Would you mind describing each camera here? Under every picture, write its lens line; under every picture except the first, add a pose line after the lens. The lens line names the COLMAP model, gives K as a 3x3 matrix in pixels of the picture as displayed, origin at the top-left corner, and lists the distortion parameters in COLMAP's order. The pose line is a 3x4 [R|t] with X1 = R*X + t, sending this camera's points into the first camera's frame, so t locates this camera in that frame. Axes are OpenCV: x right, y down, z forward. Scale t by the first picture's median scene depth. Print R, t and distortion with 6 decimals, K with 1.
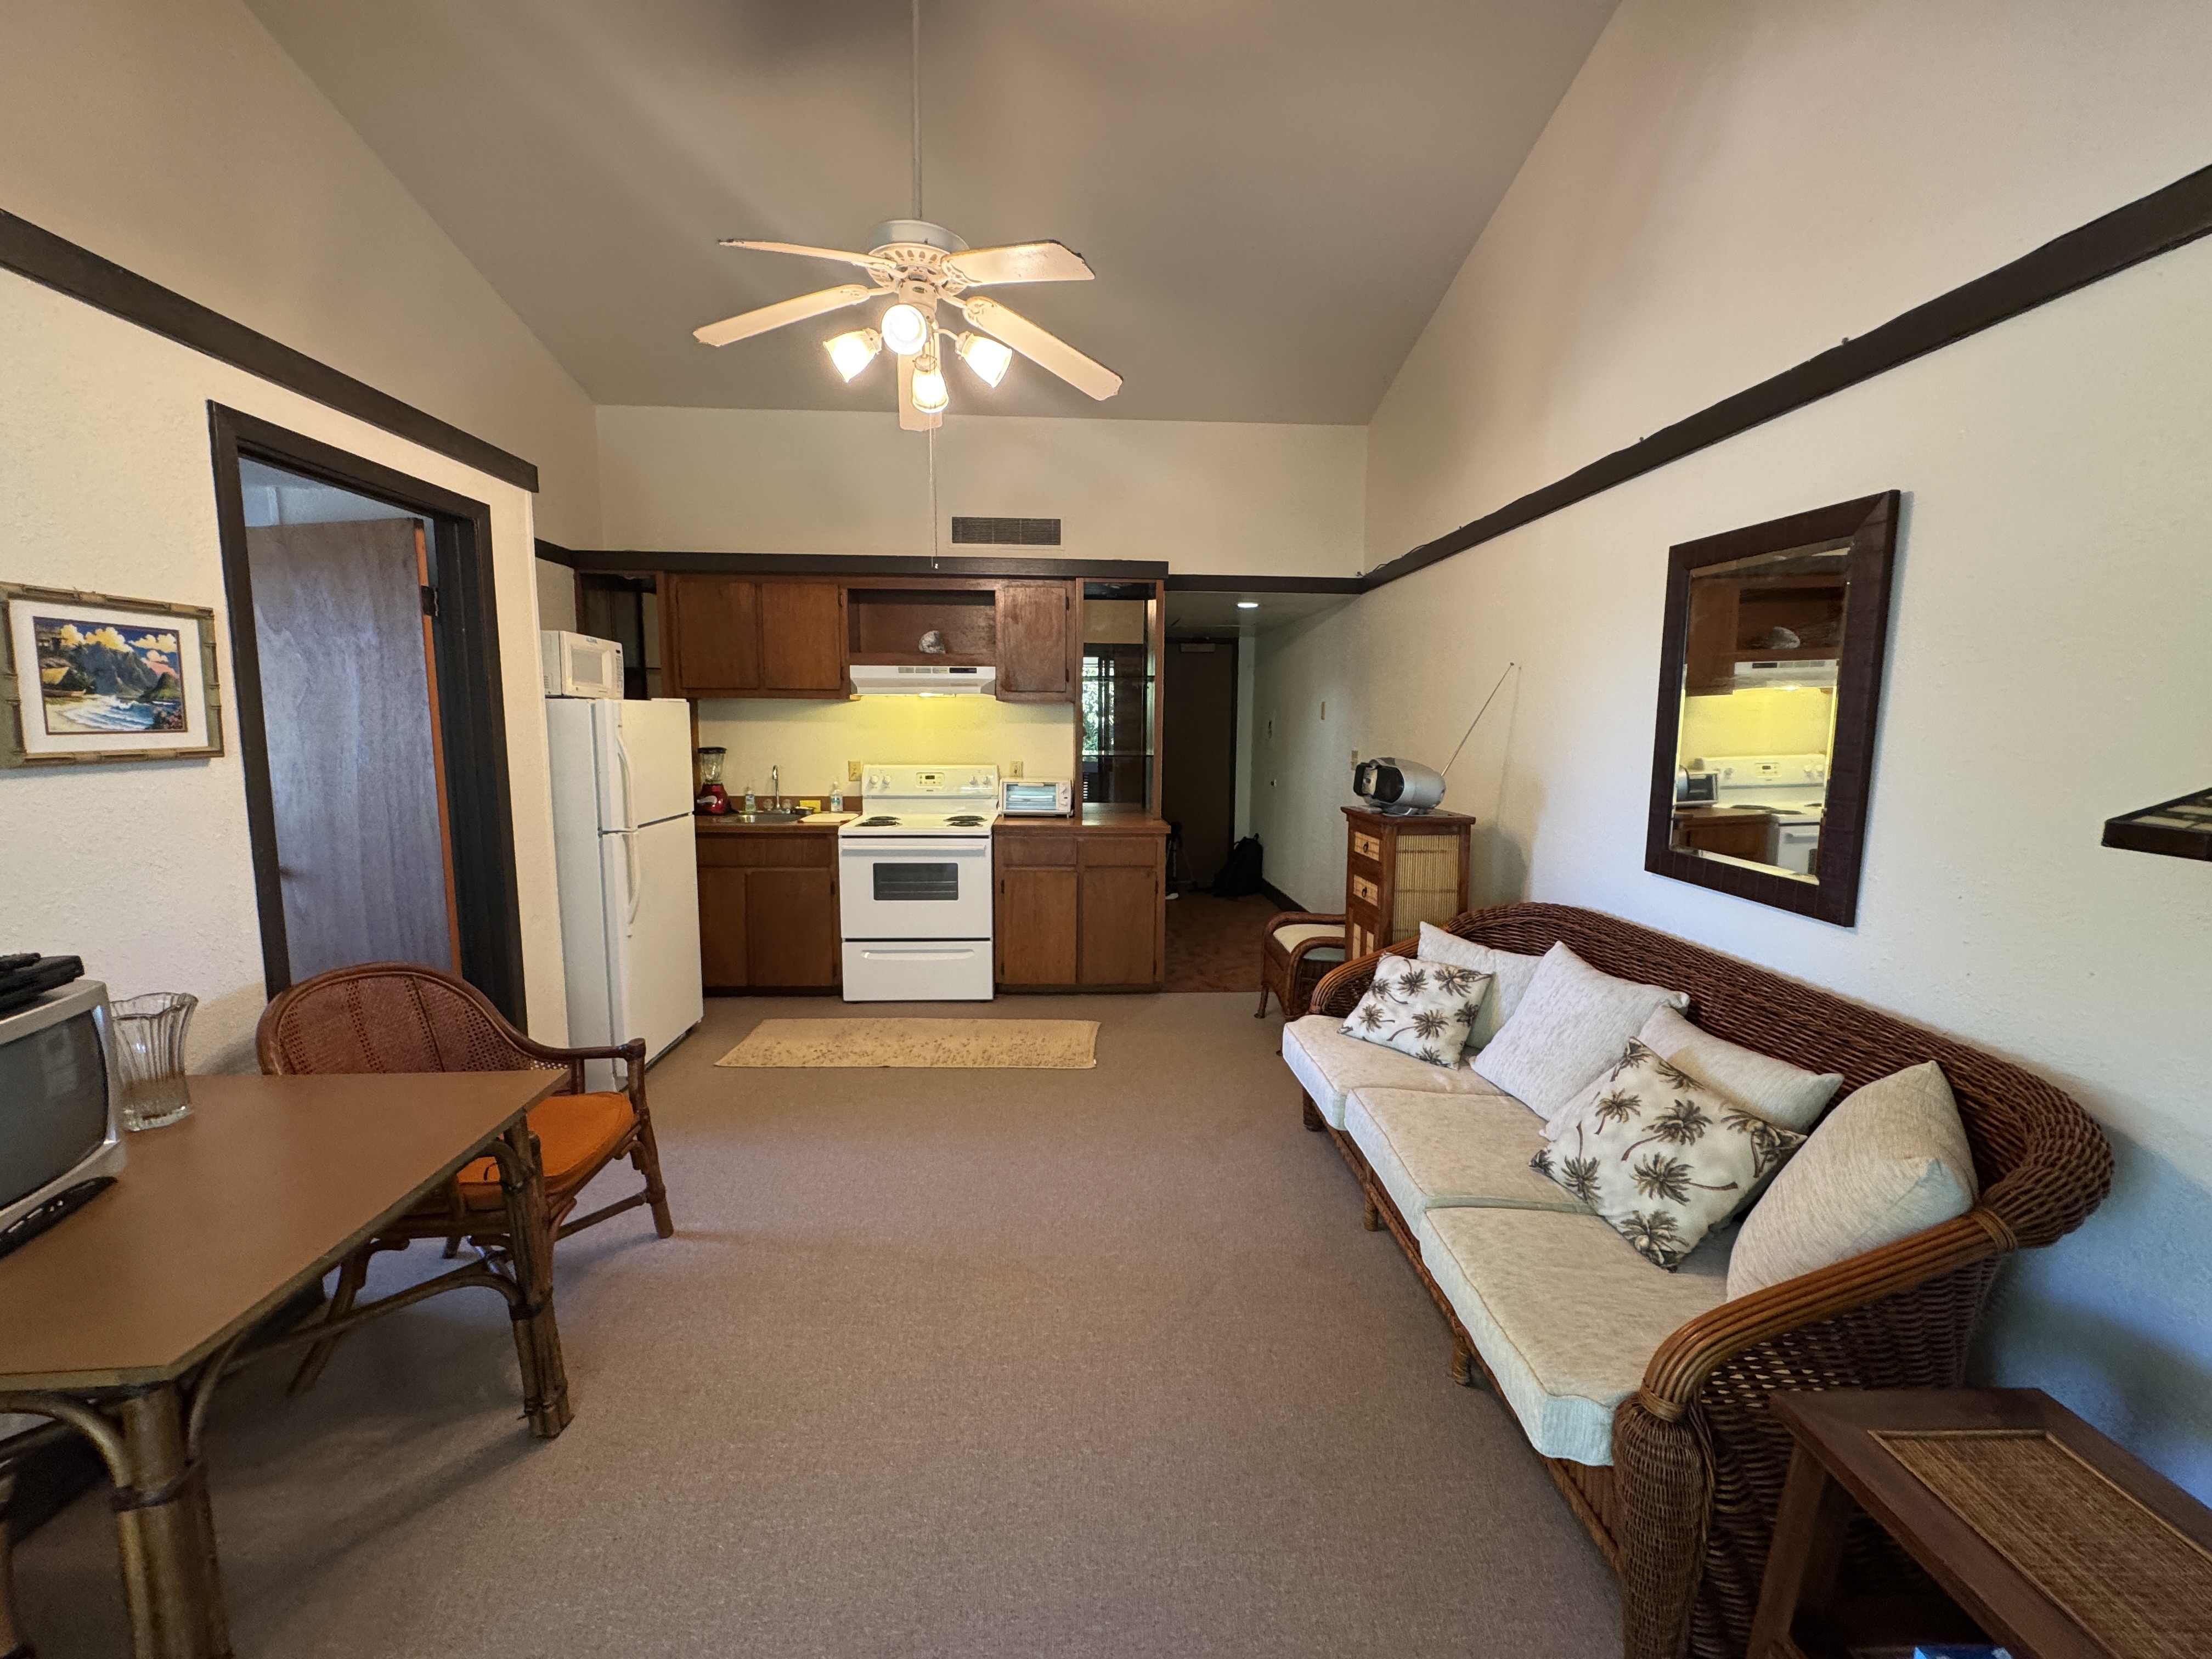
lens RADIAL K [[884.7, 0, 1105.5], [0, 884.7, 826.9], [0, 0, 1]] dist [-0.004833, 0.000668]
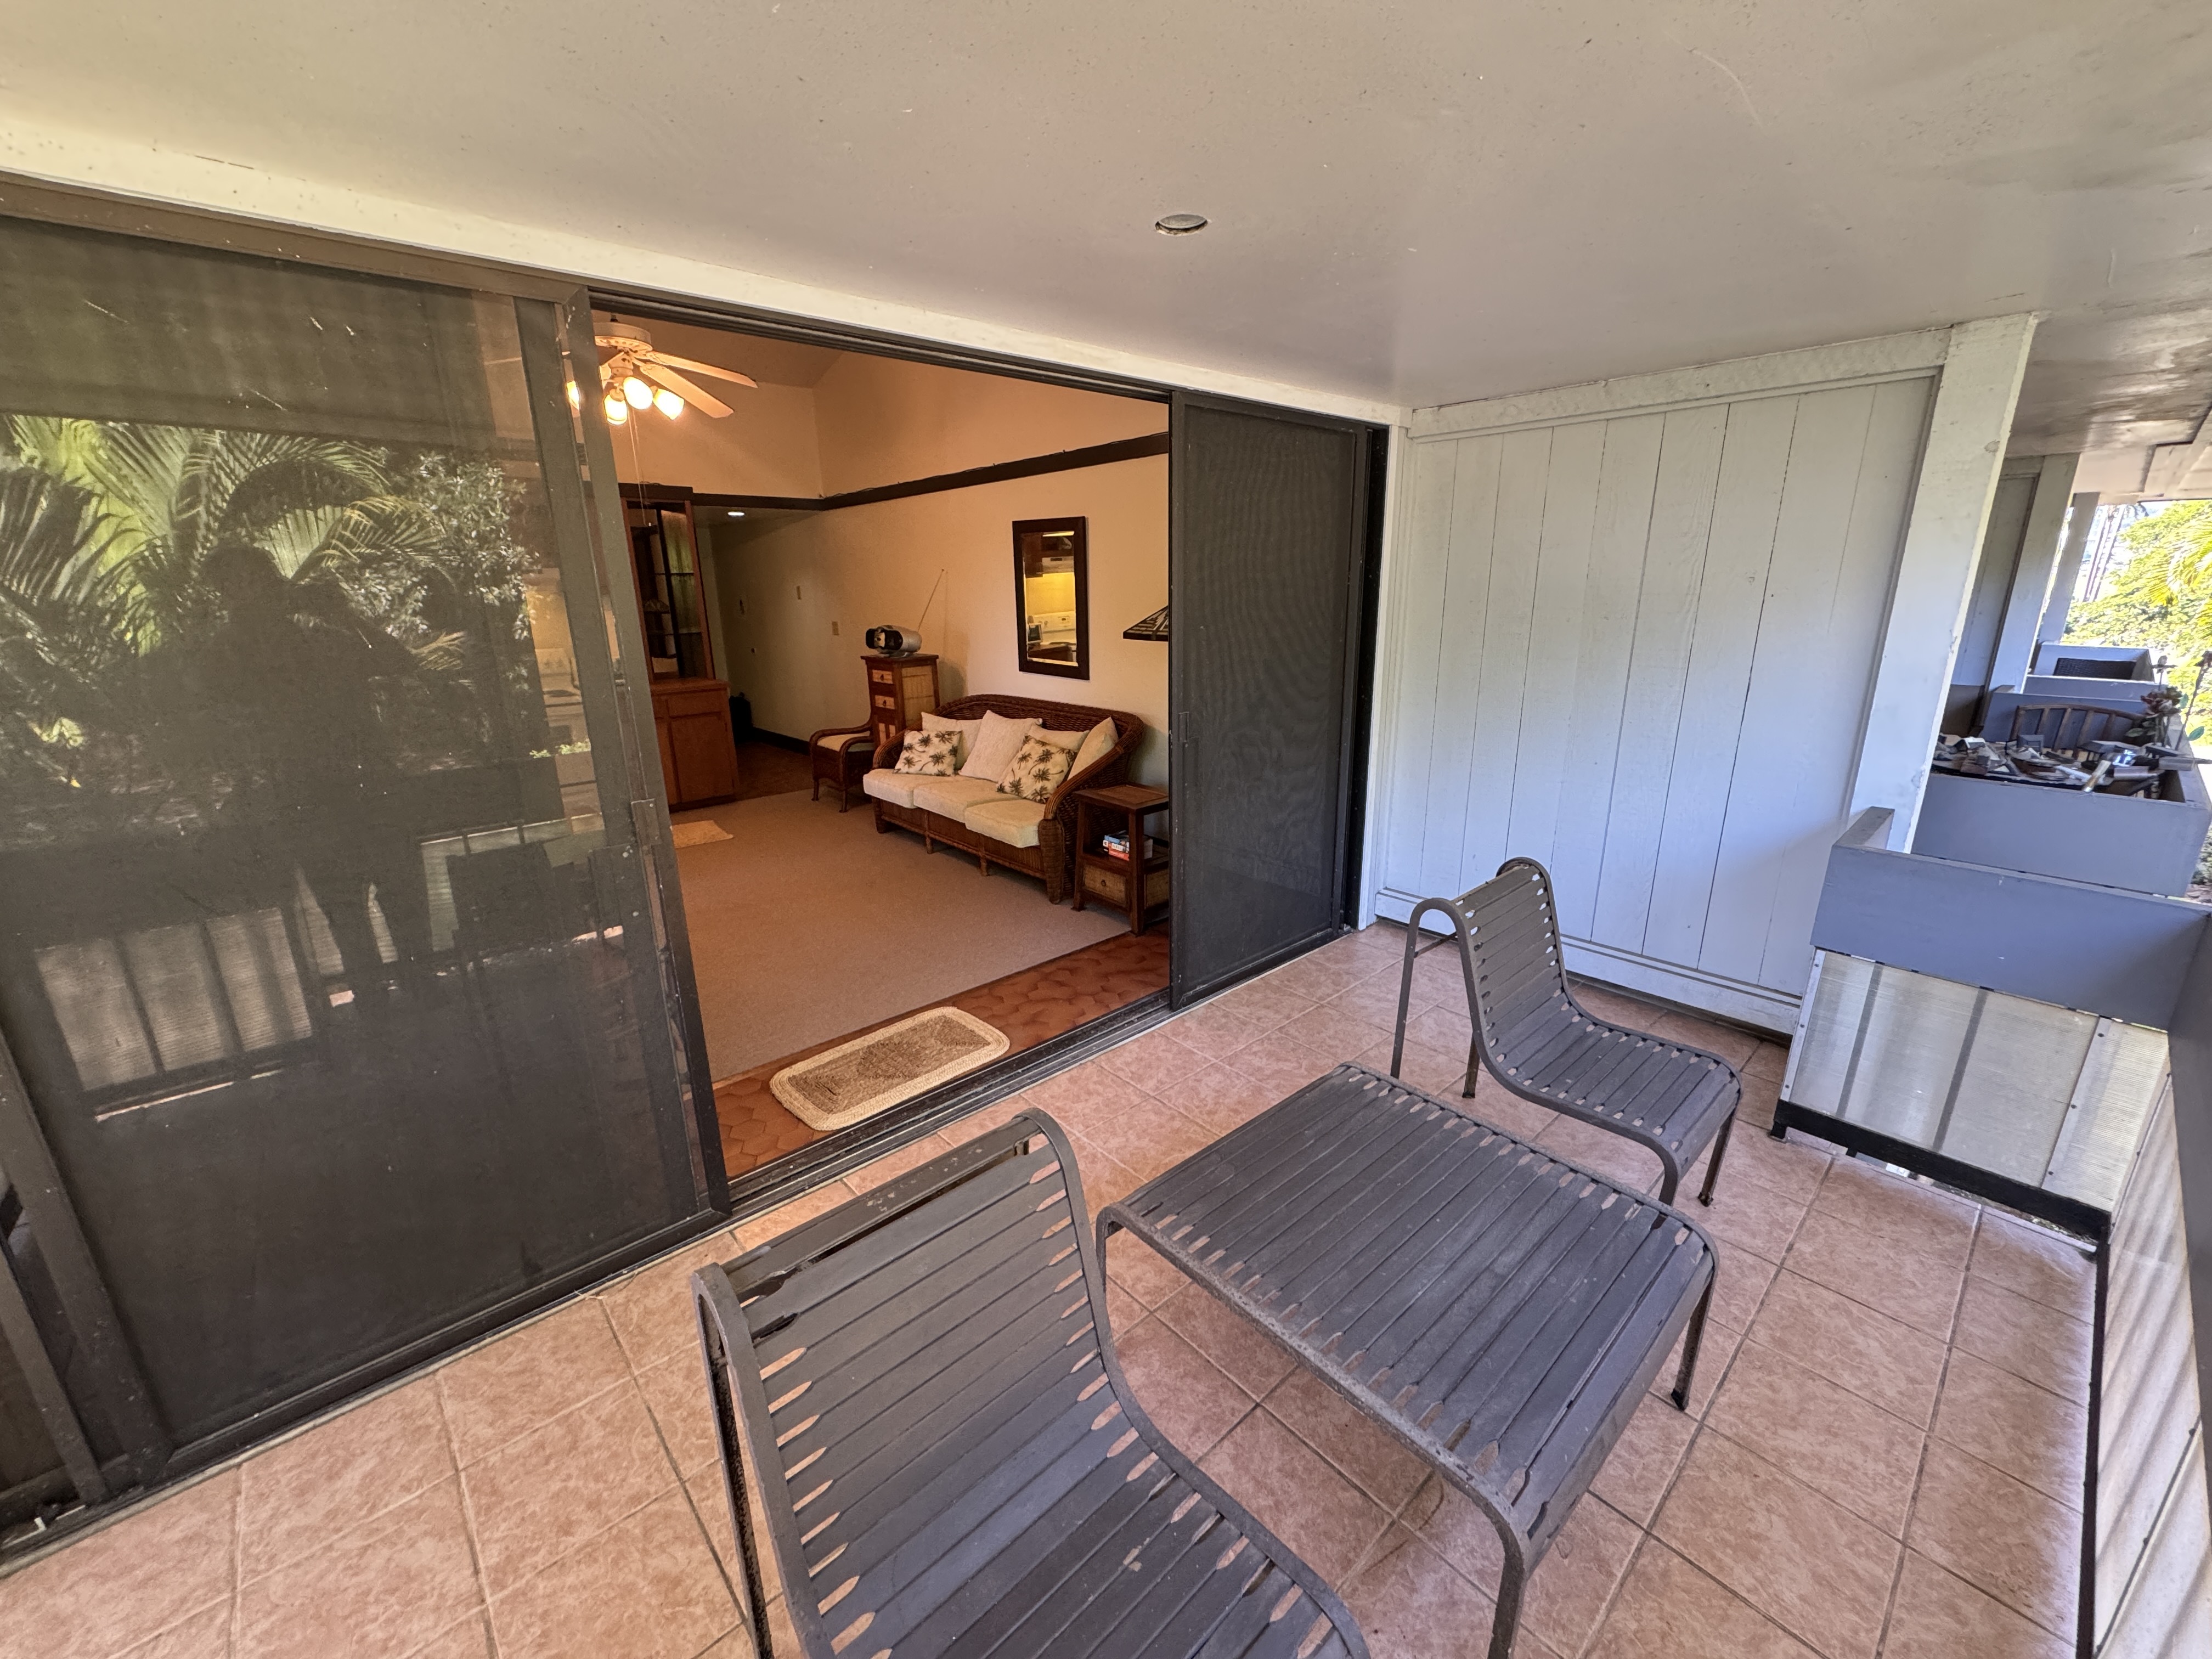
lens RADIAL K [[884.7, 0, 1103.1], [0, 884.7, 830.2], [0, 0, 1]] dist [-0.004833, 0.000668]
pose [[0.779304, -0.190642, 0.596943, -0.499814], [0.097874, 0.977939, 0.184544, 0.040516], [-0.618955, -0.085391, 0.780770, -0.715867]]
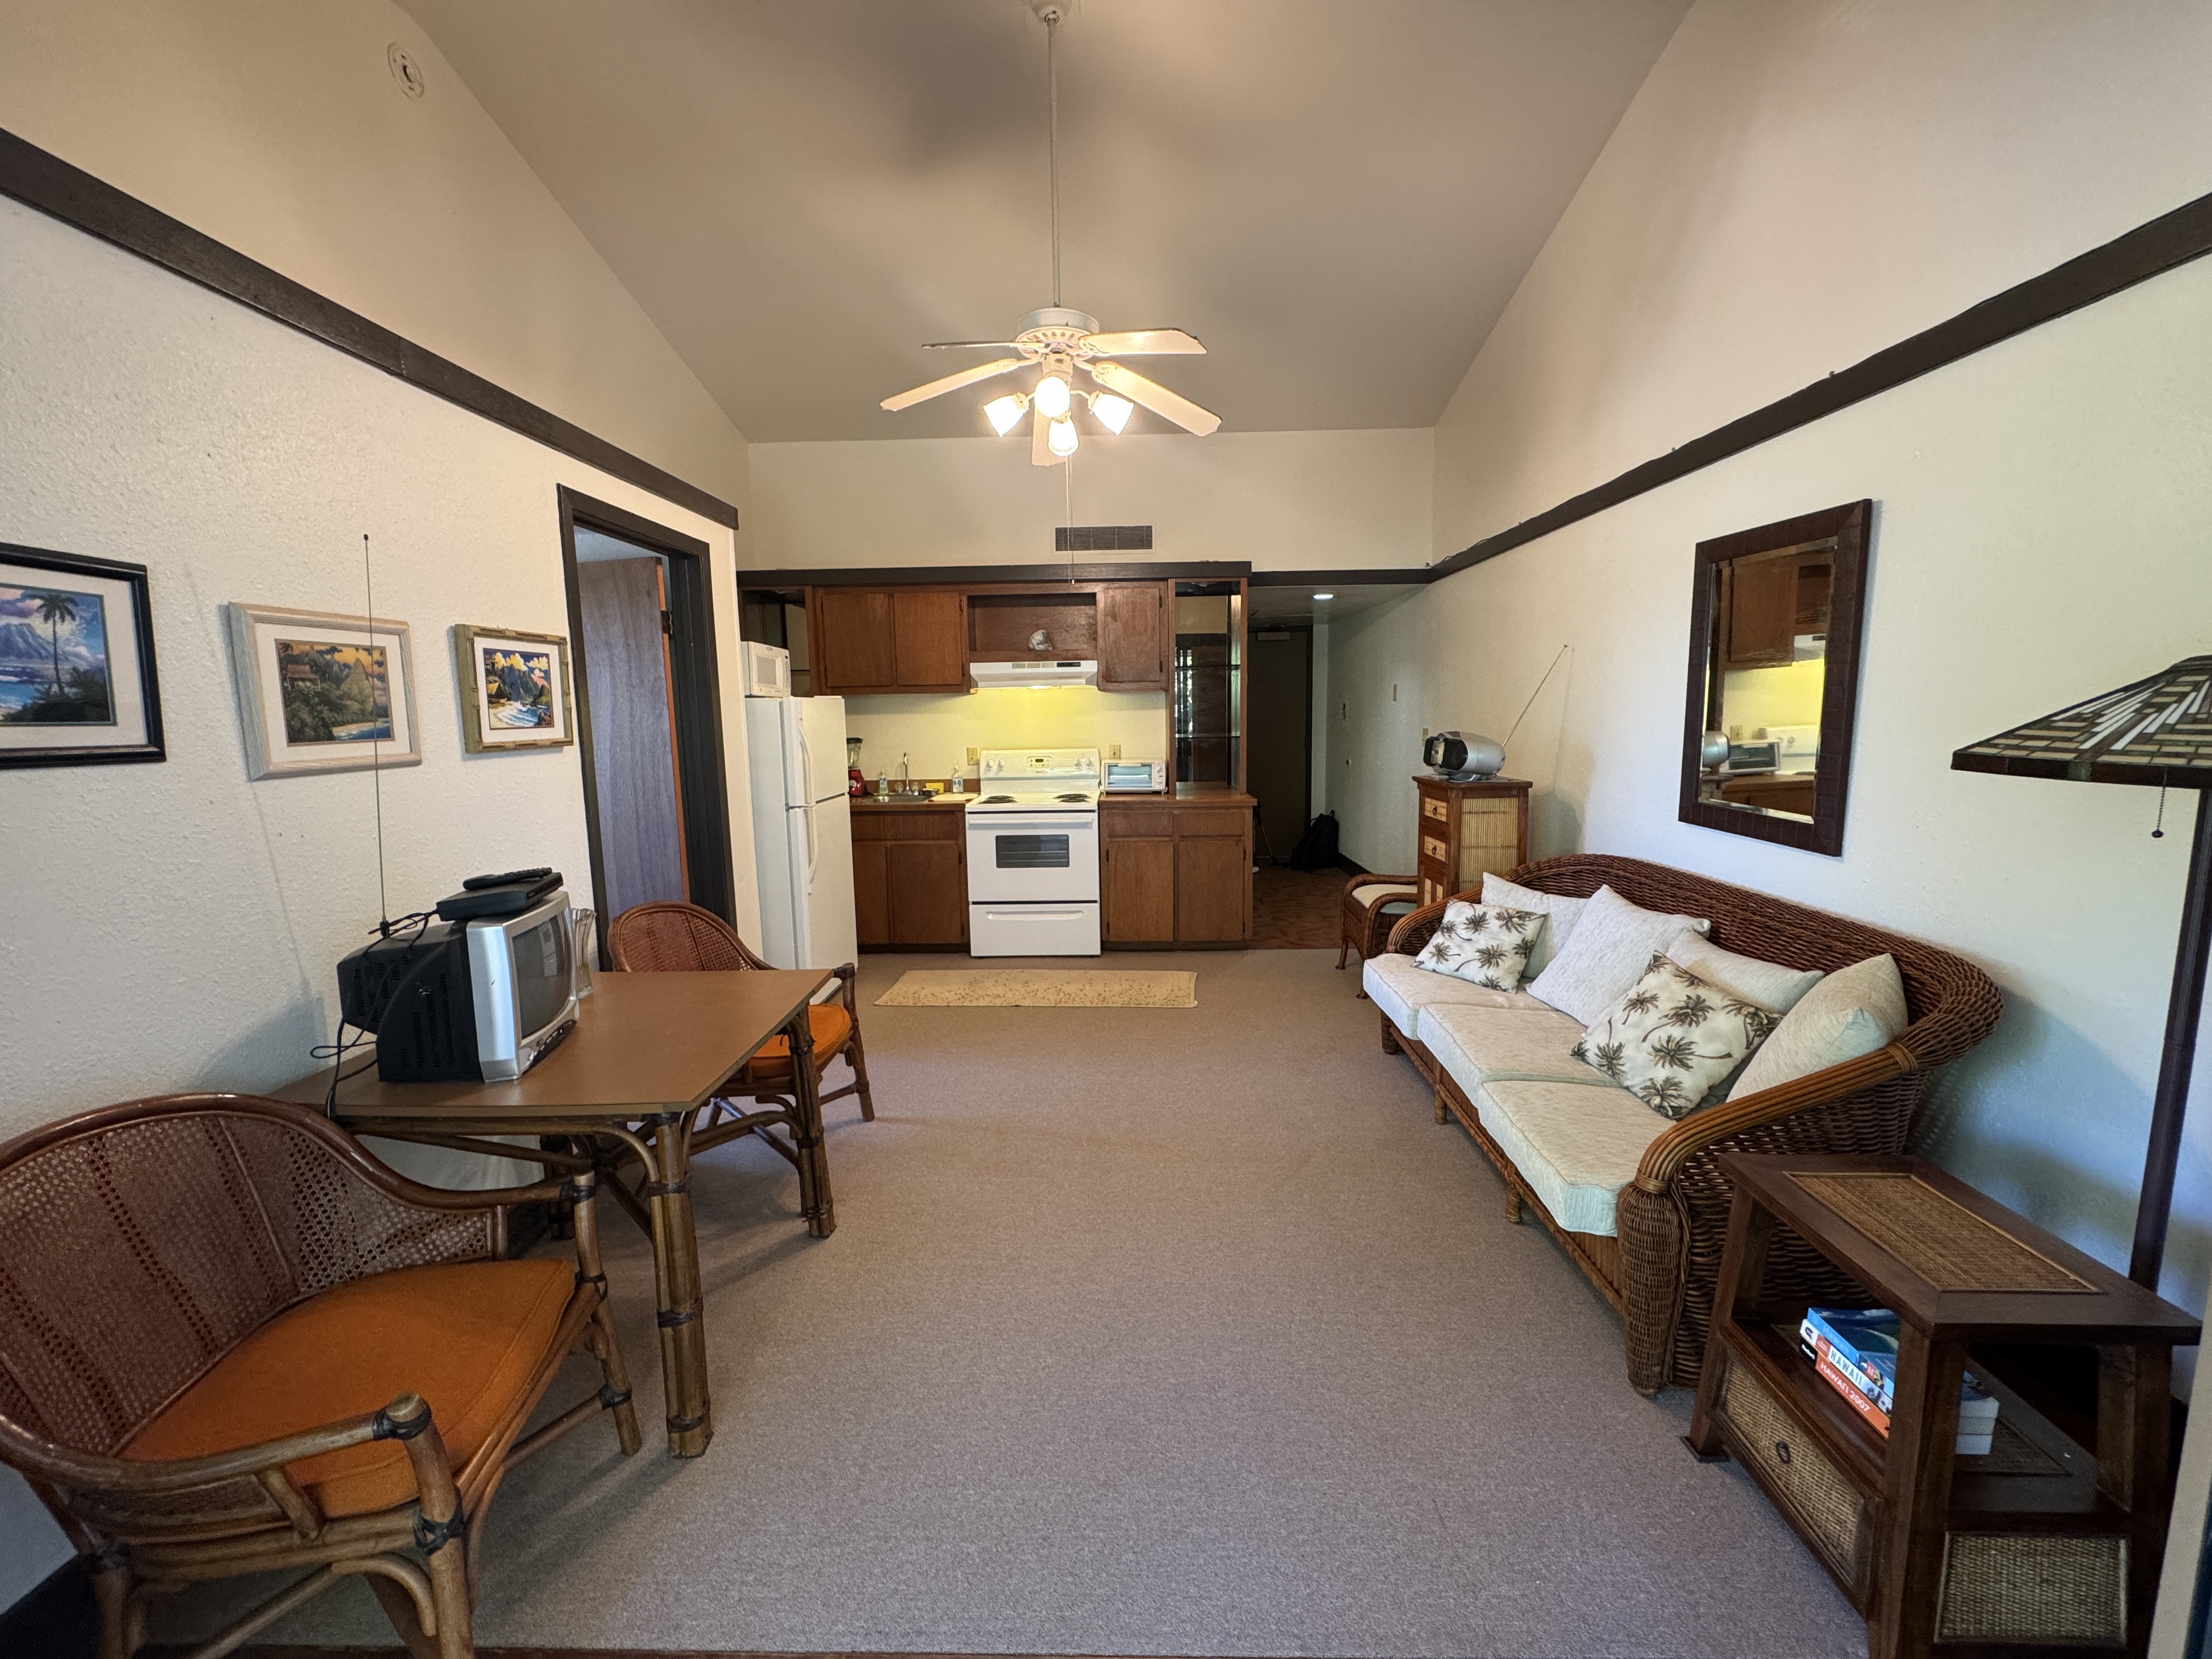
lens RADIAL K [[884.7, 0, 1105.4], [0, 884.7, 826.2], [0, 0, 1]] dist [-0.004833, 0.000668]
pose [[0.996897, -0.014327, -0.077403, -0.043656], [0.015197, 0.999828, 0.010664, 0.025932], [0.077237, -0.011807, 0.996943, -0.179140]]
